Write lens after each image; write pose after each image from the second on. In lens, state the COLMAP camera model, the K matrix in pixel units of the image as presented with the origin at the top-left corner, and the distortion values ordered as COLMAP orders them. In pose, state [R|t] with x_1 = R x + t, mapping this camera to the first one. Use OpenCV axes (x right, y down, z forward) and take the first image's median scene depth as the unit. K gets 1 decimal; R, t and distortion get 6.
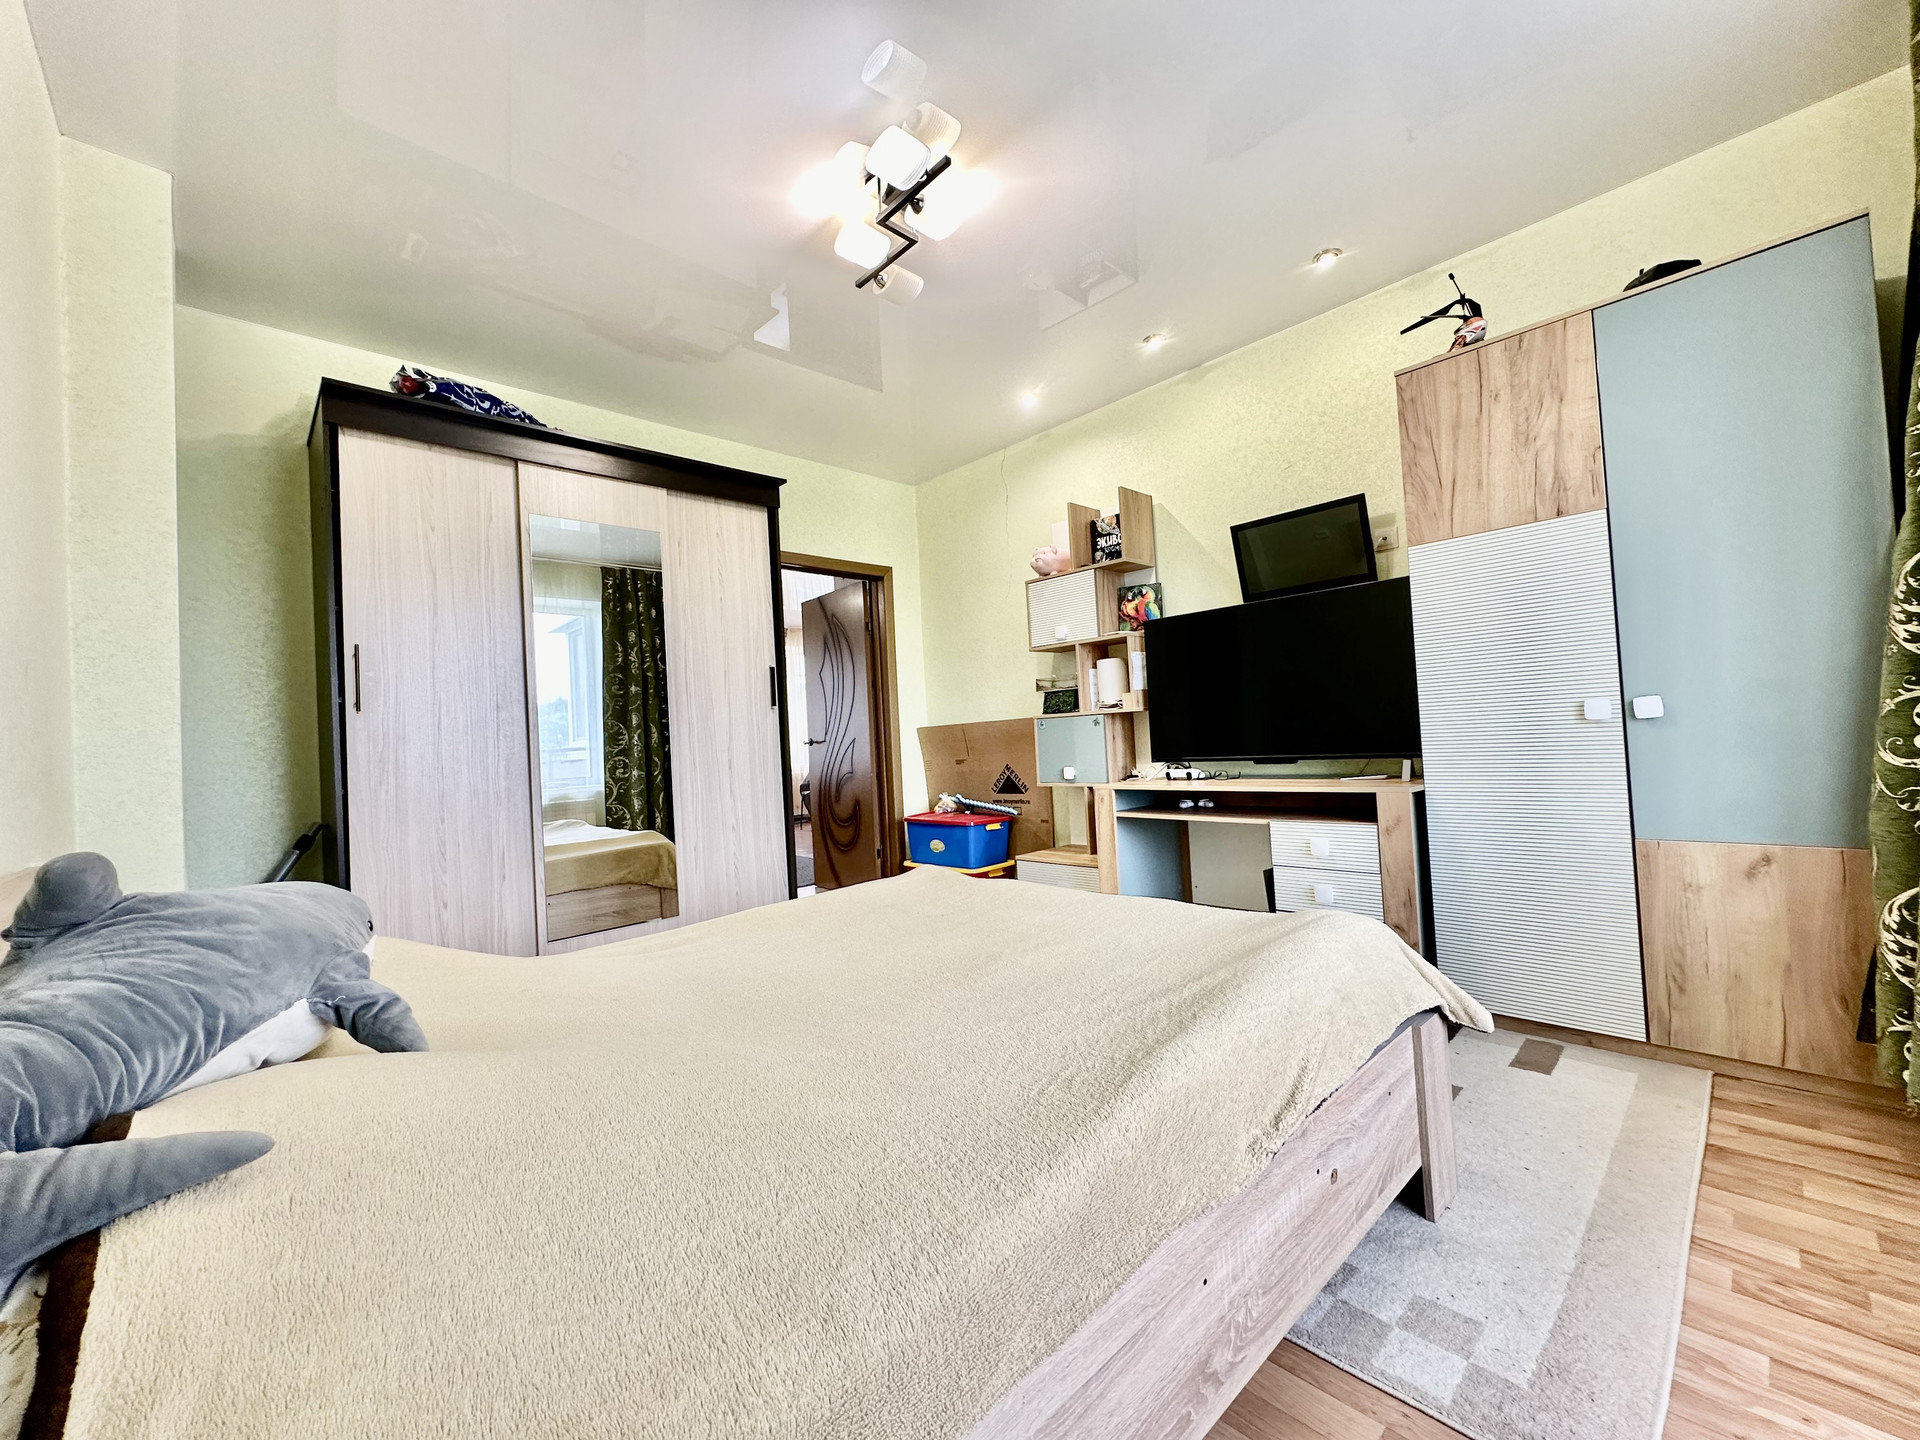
lens RADIAL K [[765.7, 0, 961.8], [0, 765.7, 715.1], [0, 0, 1]] dist [-0.003310, 0.001056]
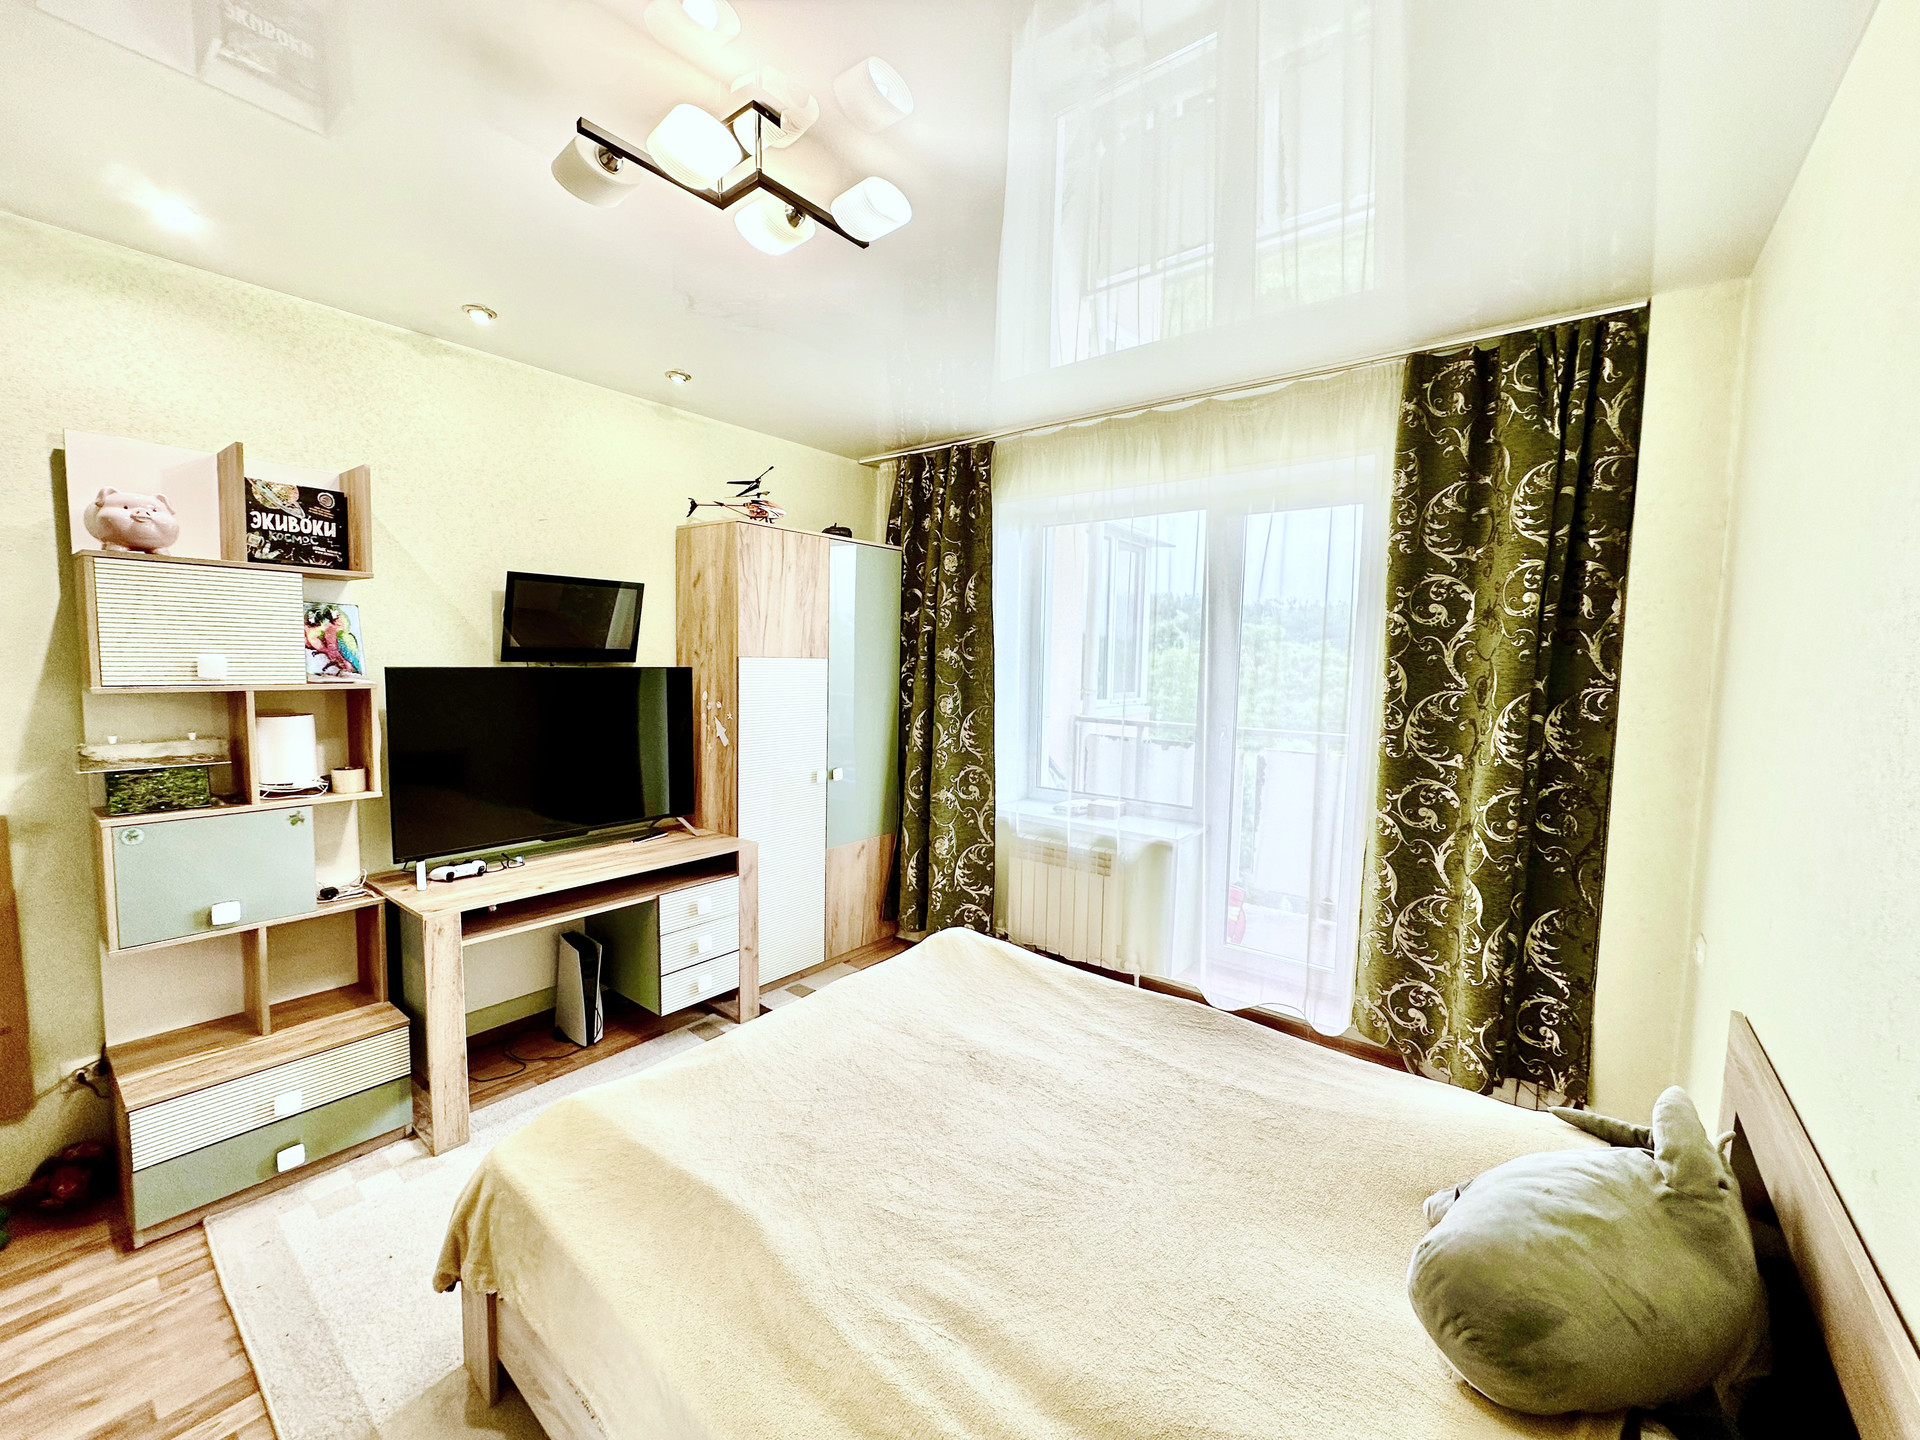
lens RADIAL K [[765.7, 0, 954.5], [0, 765.7, 721.4], [0, 0, 1]] dist [-0.003310, 0.001056]
pose [[-0.141964, -0.031434, 0.989373, -0.508378], [-0.041806, 0.998794, 0.025735, -0.107597], [-0.988989, -0.037709, -0.143107, 0.551529]]
